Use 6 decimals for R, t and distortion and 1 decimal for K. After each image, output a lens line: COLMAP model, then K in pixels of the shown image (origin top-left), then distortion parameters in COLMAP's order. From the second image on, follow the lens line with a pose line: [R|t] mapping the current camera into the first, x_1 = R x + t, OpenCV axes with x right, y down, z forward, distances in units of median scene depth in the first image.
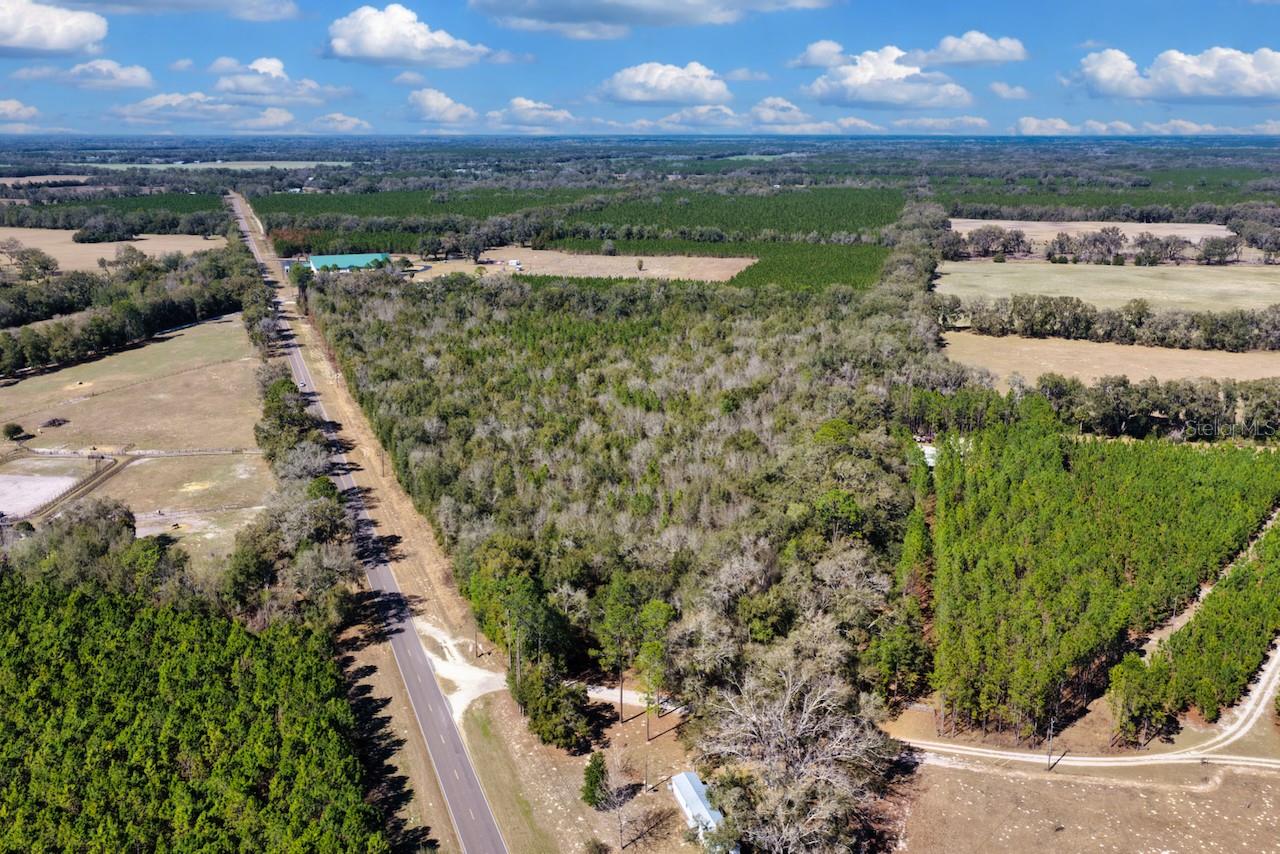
lens RADIAL K [[1073.4, 0, 627.7], [0, 1073.4, 423.1], [0, 0, 1]] dist [-0.014781, 0.055051]
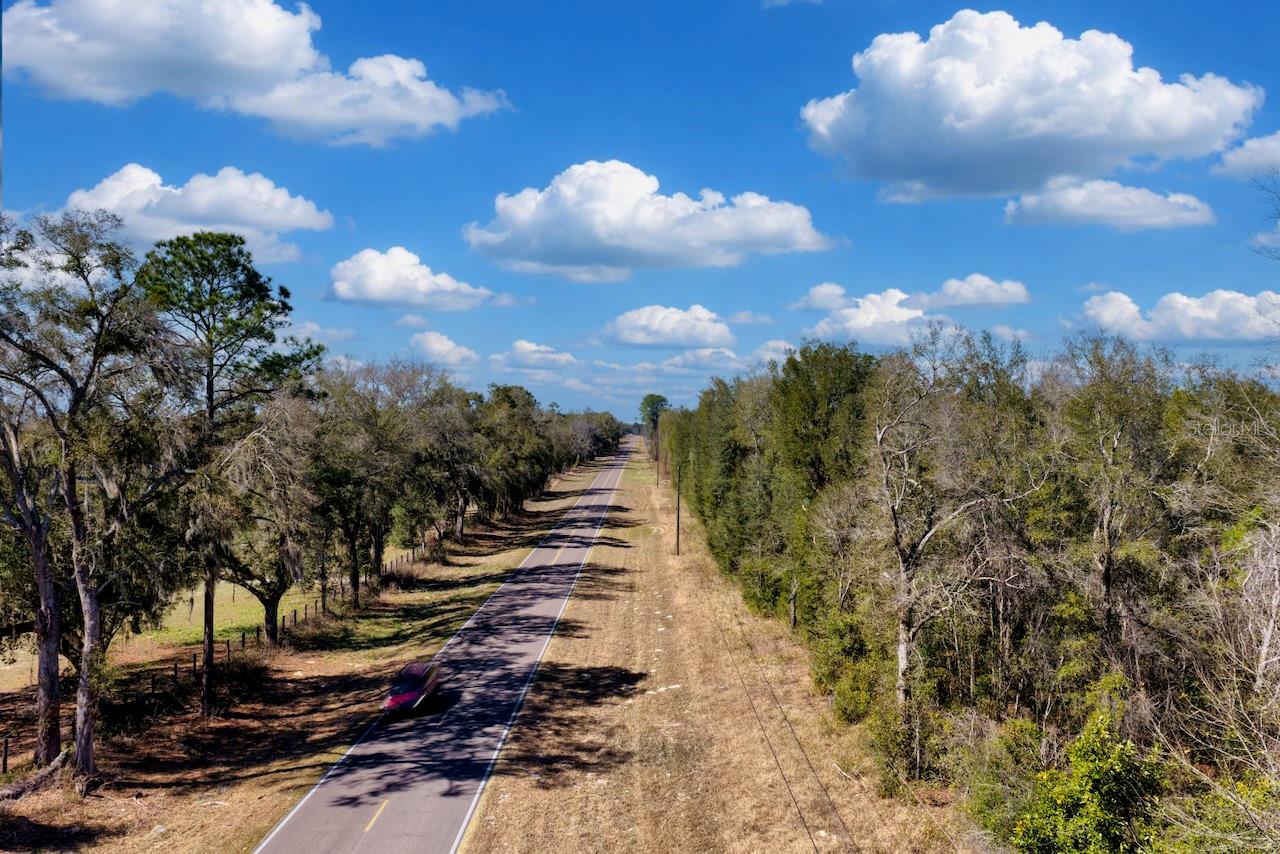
lens RADIAL K [[1042.1, 0, 640.0], [0, 1042.1, 427.0], [0, 0, 1]] dist [0.004909, 0.009835]
pose [[0.934249, -0.004357, -0.356594, -0.092860], [-0.092444, 0.962786, -0.253961, 0.071316], [0.344430, 0.270228, 0.899080, 0.524004]]
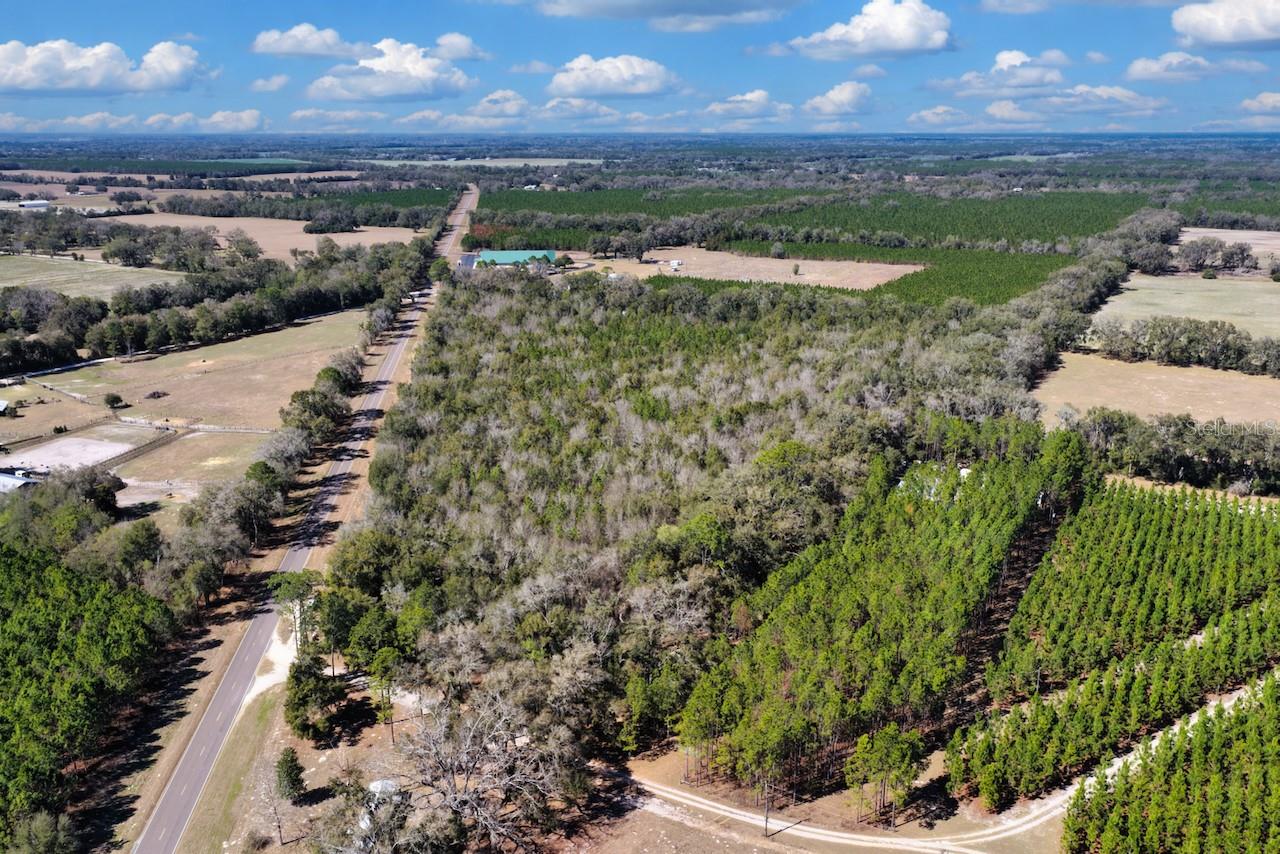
lens RADIAL K [[1073.4, 0, 627.7], [0, 1073.4, 423.1], [0, 0, 1]] dist [-0.014781, 0.055051]
pose [[0.967471, 0.066166, -0.244175, 0.196406], [-0.065755, 0.997787, 0.009846, -0.013125], [0.244286, 0.006530, 0.969681, 0.031124]]
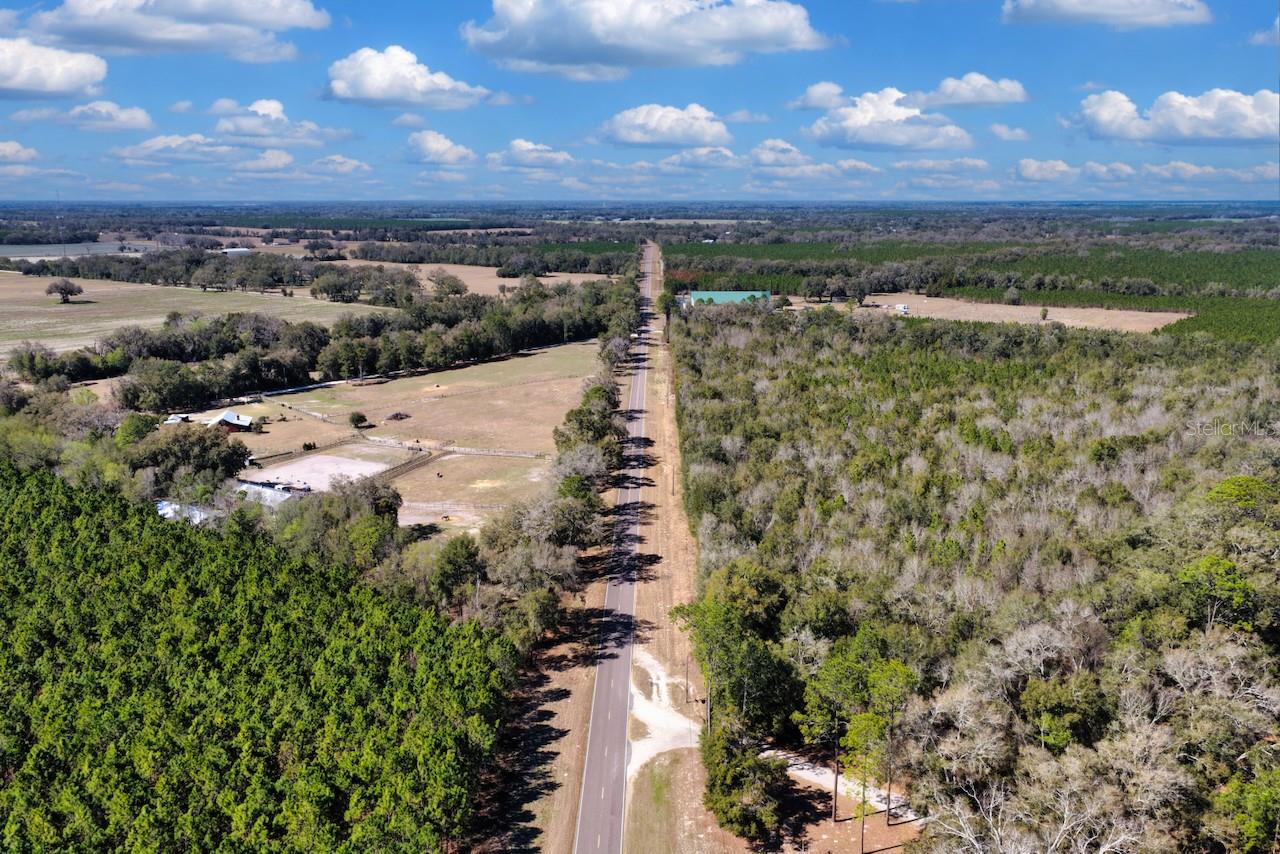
lens RADIAL K [[1073.4, 0, 627.7], [0, 1073.4, 423.1], [0, 0, 1]] dist [-0.014781, 0.055051]
pose [[0.925470, 0.078776, -0.370539, 0.050228], [-0.101011, 0.994042, -0.040958, 0.023185], [0.365105, 0.075334, 0.927913, 0.108375]]
